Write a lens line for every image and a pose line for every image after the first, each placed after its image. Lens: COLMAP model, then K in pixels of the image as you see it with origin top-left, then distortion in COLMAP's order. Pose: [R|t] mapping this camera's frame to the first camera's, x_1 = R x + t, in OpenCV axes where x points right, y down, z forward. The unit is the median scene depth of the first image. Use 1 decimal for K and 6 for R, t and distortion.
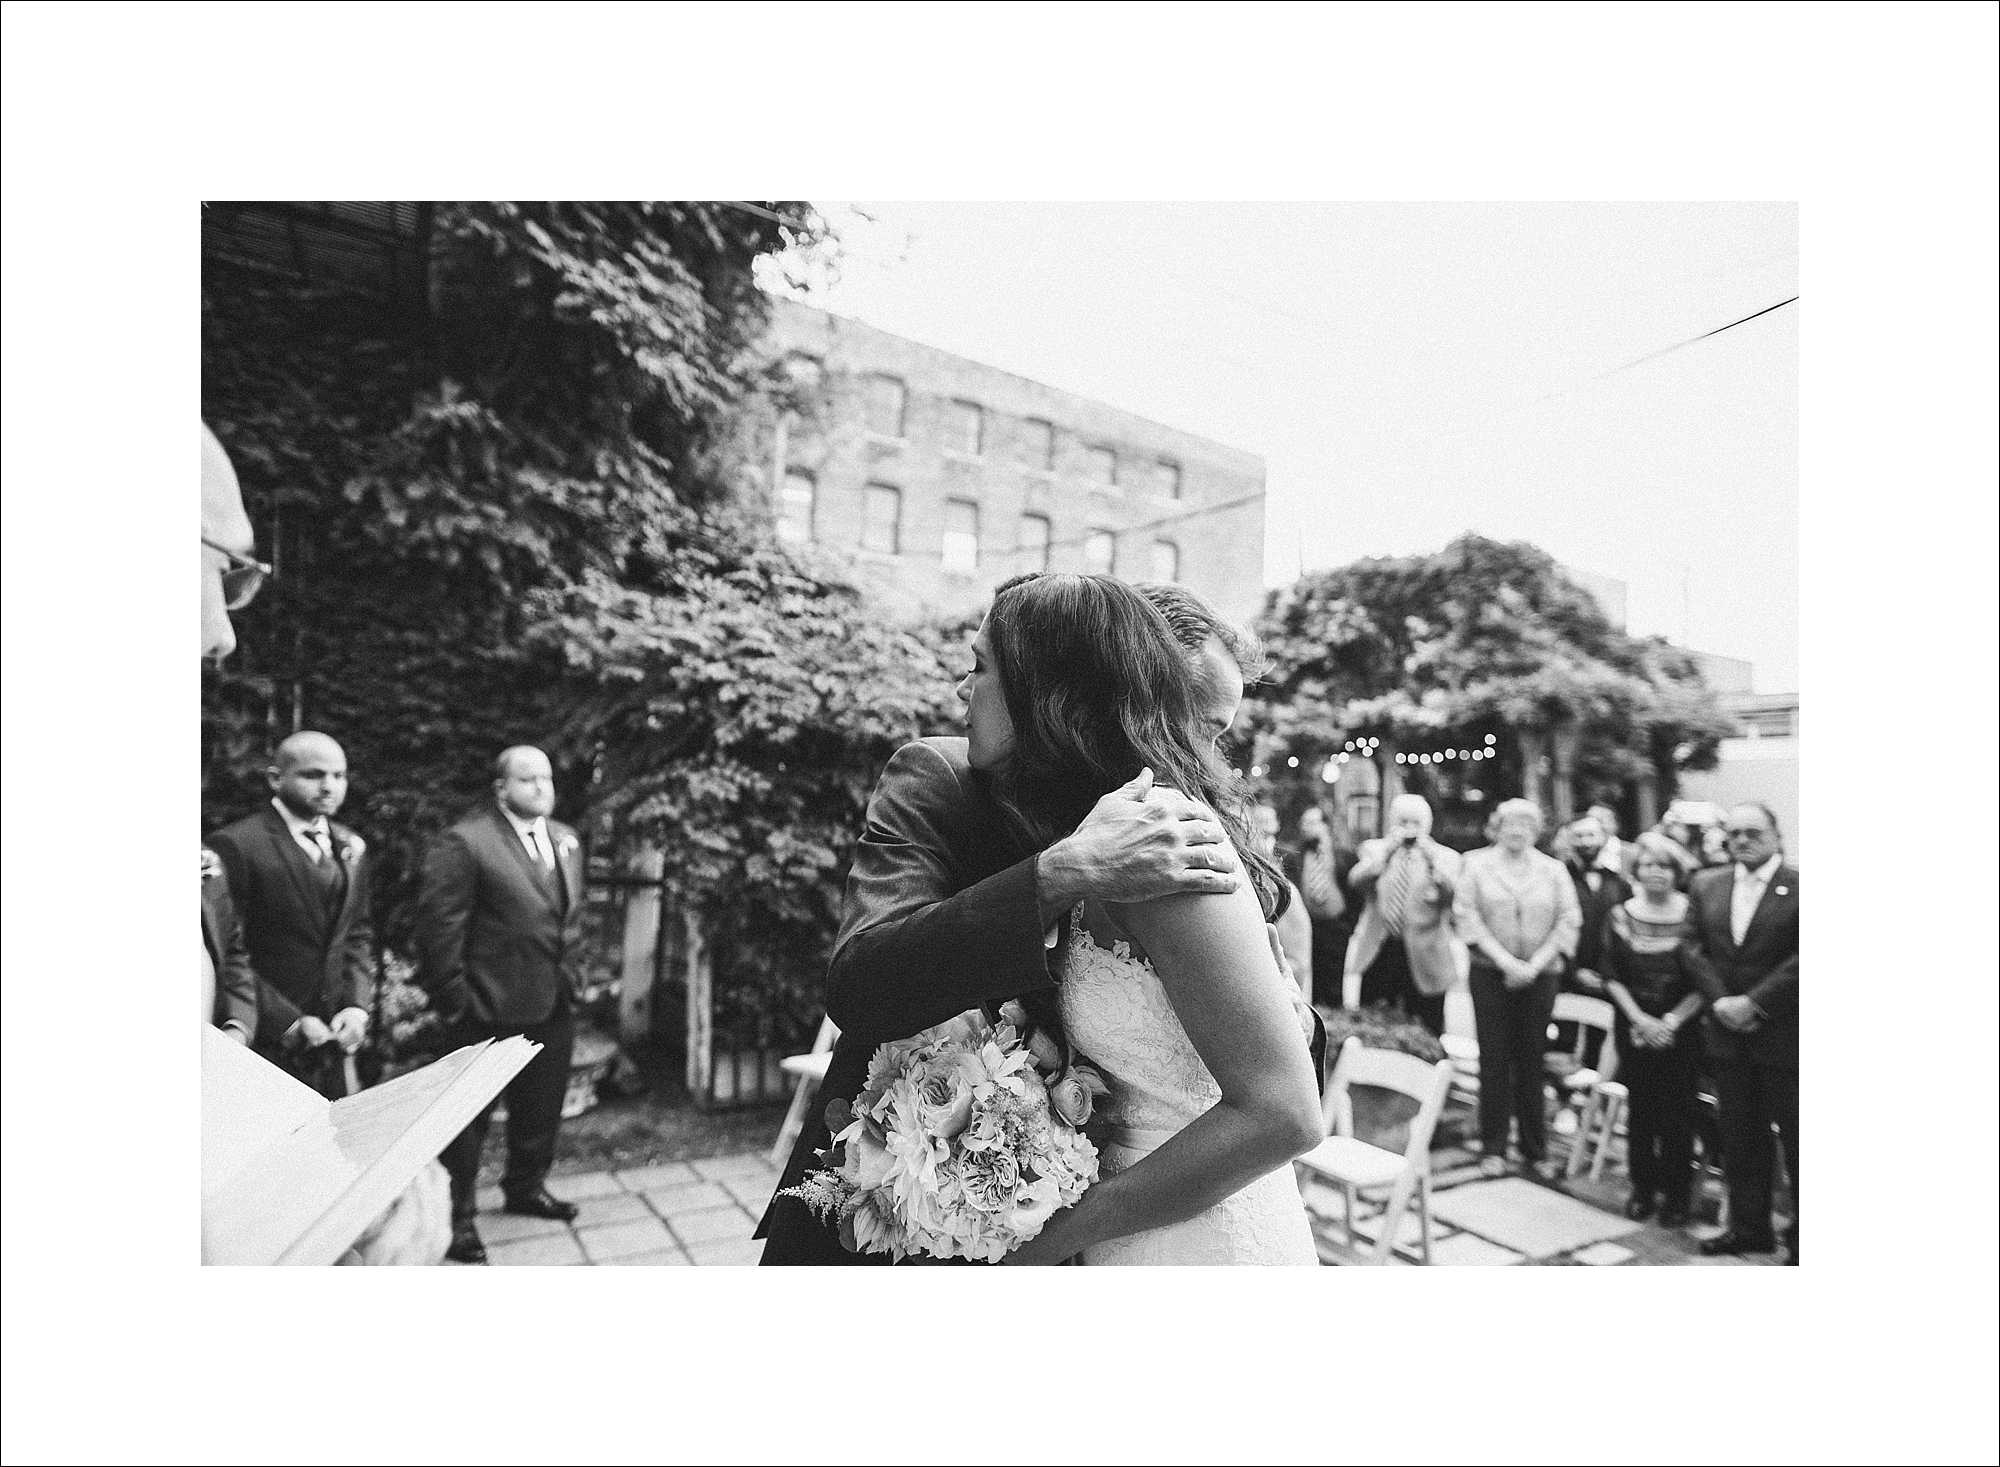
lens RADIAL K [[1116.2, 0, 1005.1], [0, 1116.2, 719.5], [0, 0, 1]] dist [-0.021308, 0.016827]
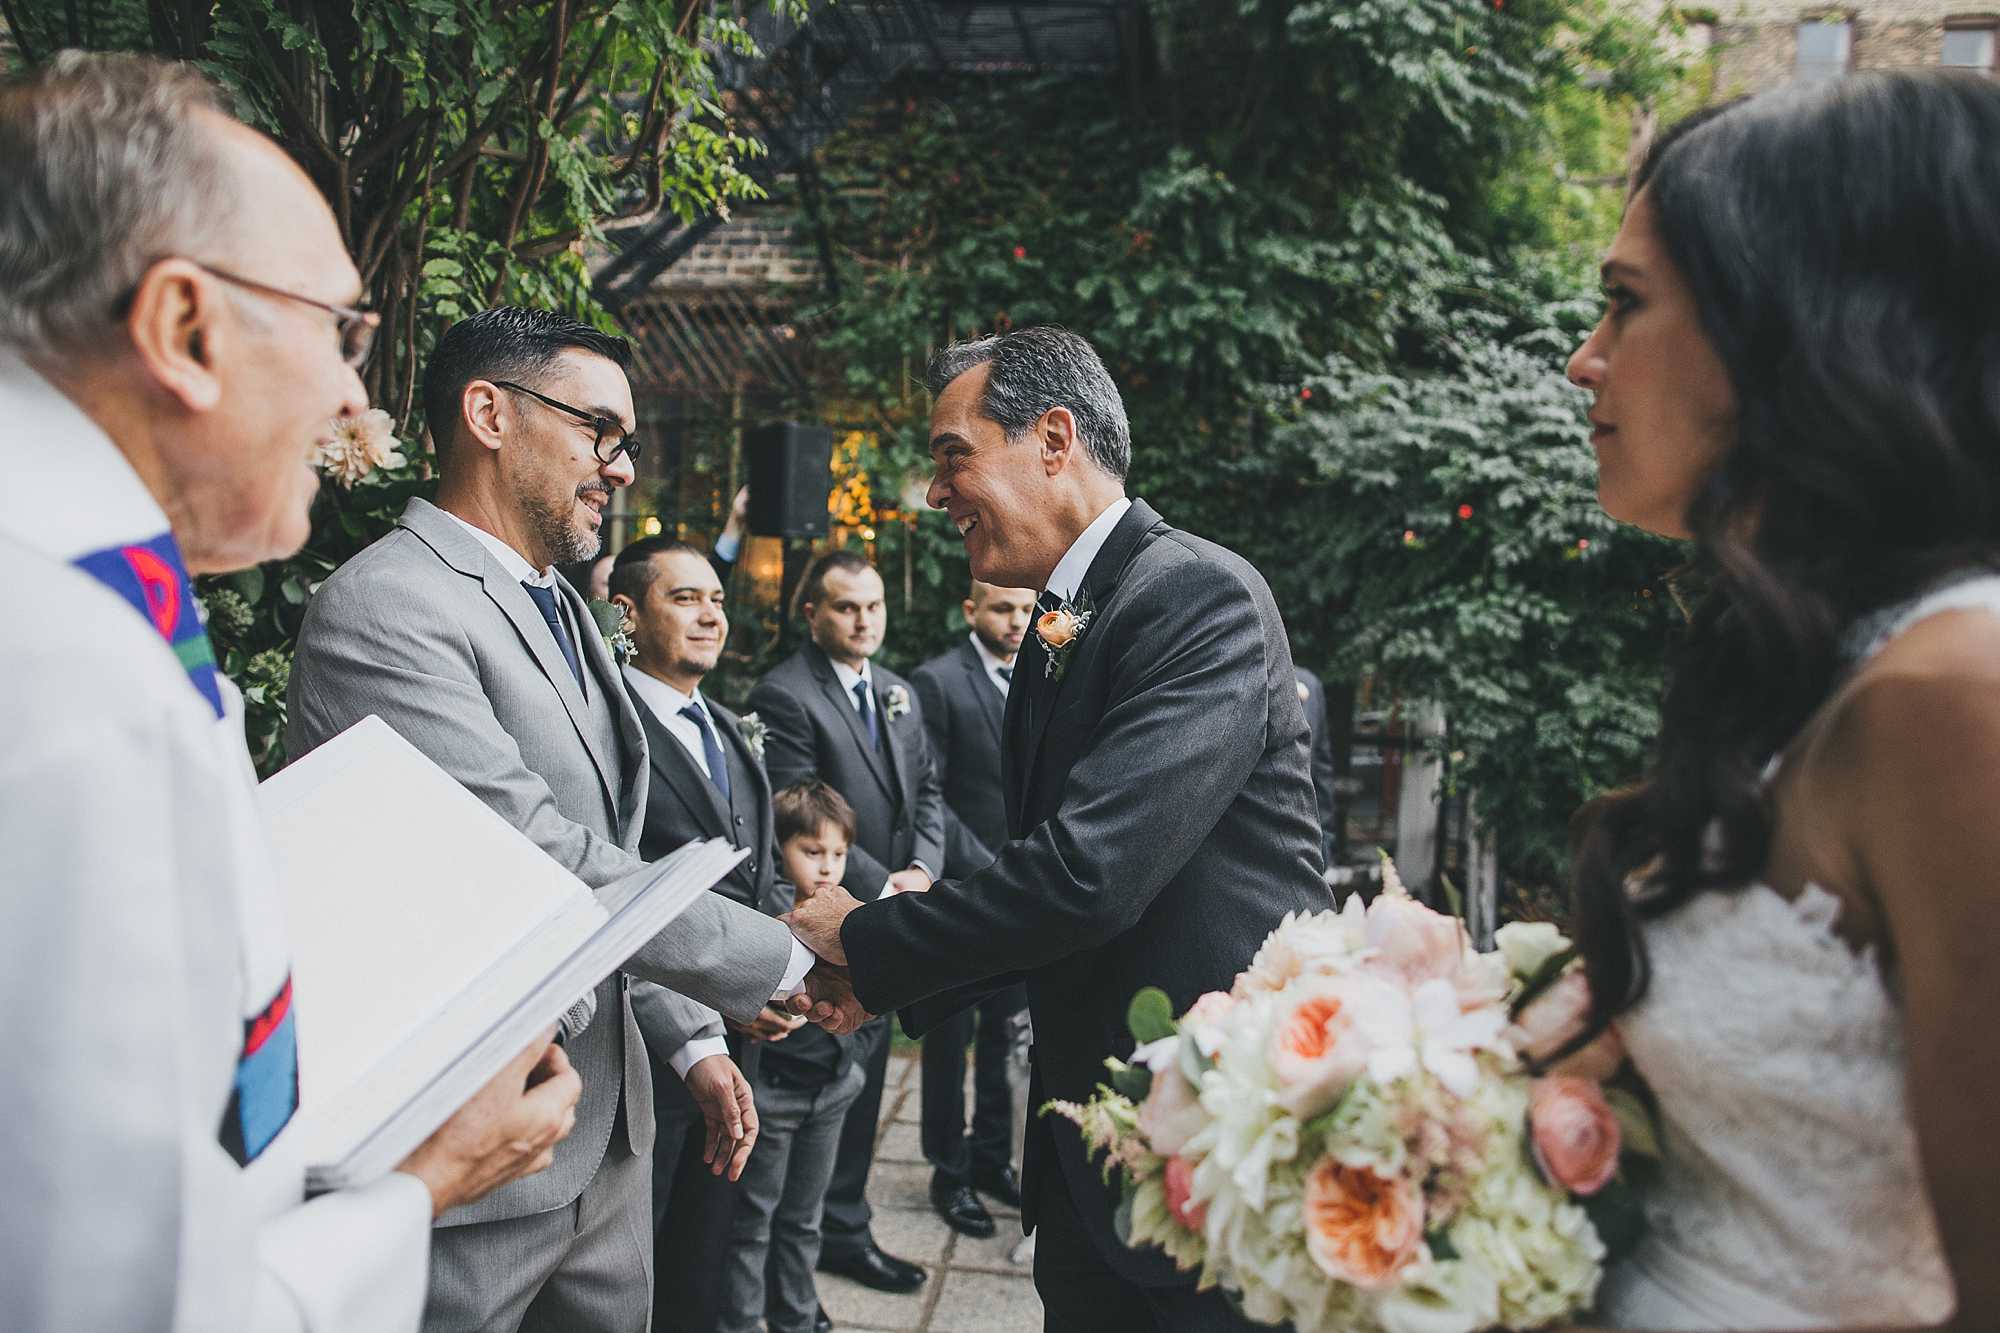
lens RADIAL K [[1384.7, 0, 994.6], [0, 1384.7, 657.8], [0, 0, 1]] dist [-0.042008, 0.041537]
pose [[0.789547, 0.011973, -0.613574, 0.040741], [0.038823, 0.996833, 0.069409, 0.005946], [0.612461, -0.078622, 0.786581, 0.047881]]
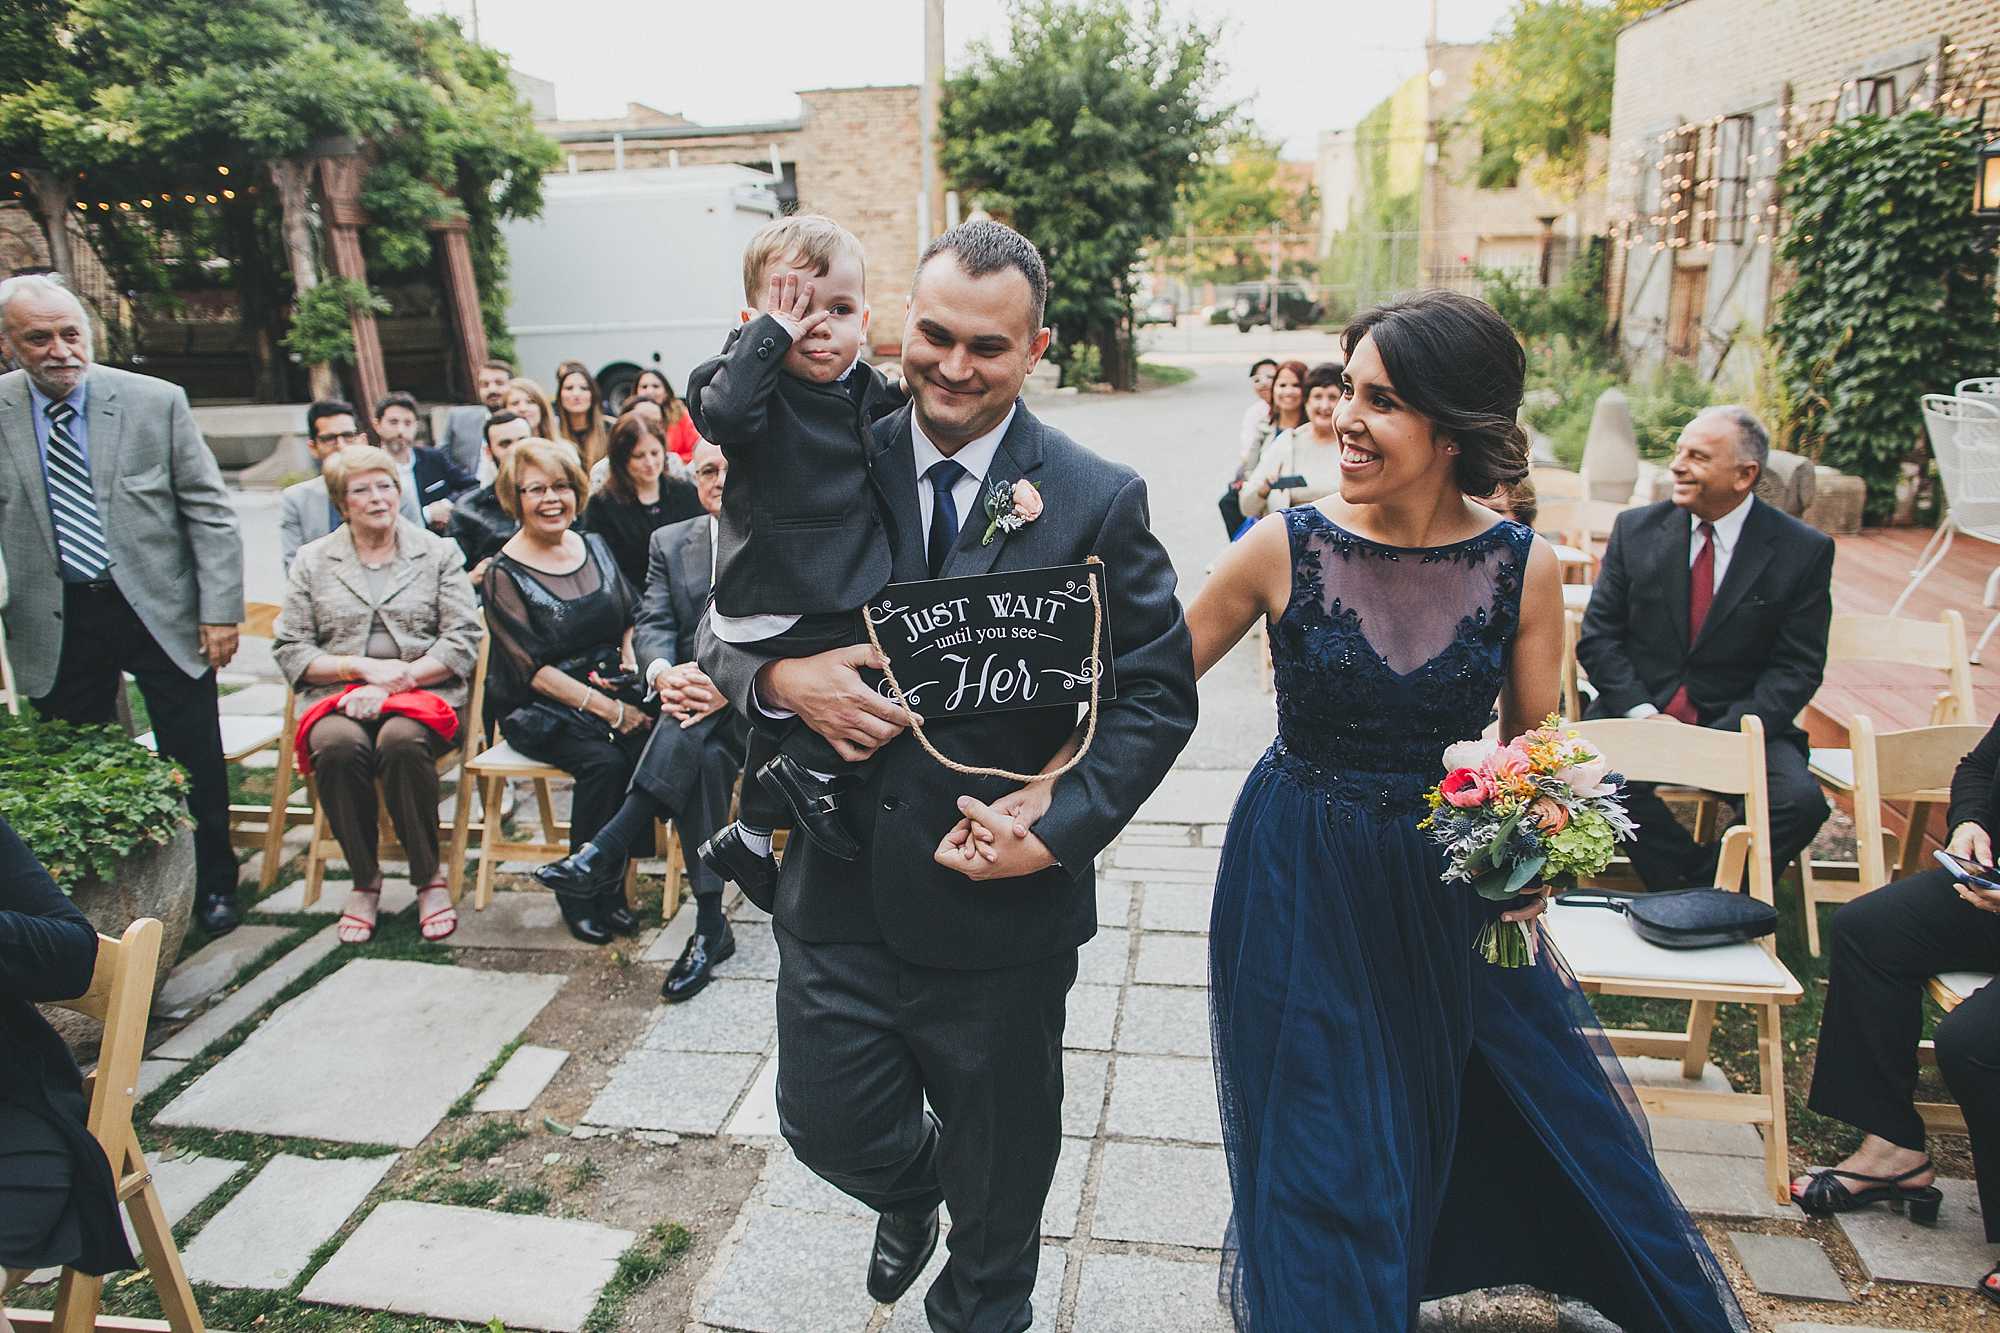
lens RADIAL K [[1384.7, 0, 1000.3], [0, 1384.7, 650.3], [0, 0, 1]] dist [-0.042008, 0.041537]
pose [[0.627920, -0.250222, 0.736957, 0.155478], [-0.014637, 0.942943, 0.332633, 0.021207], [-0.778141, -0.219654, 0.588430, 0.300453]]
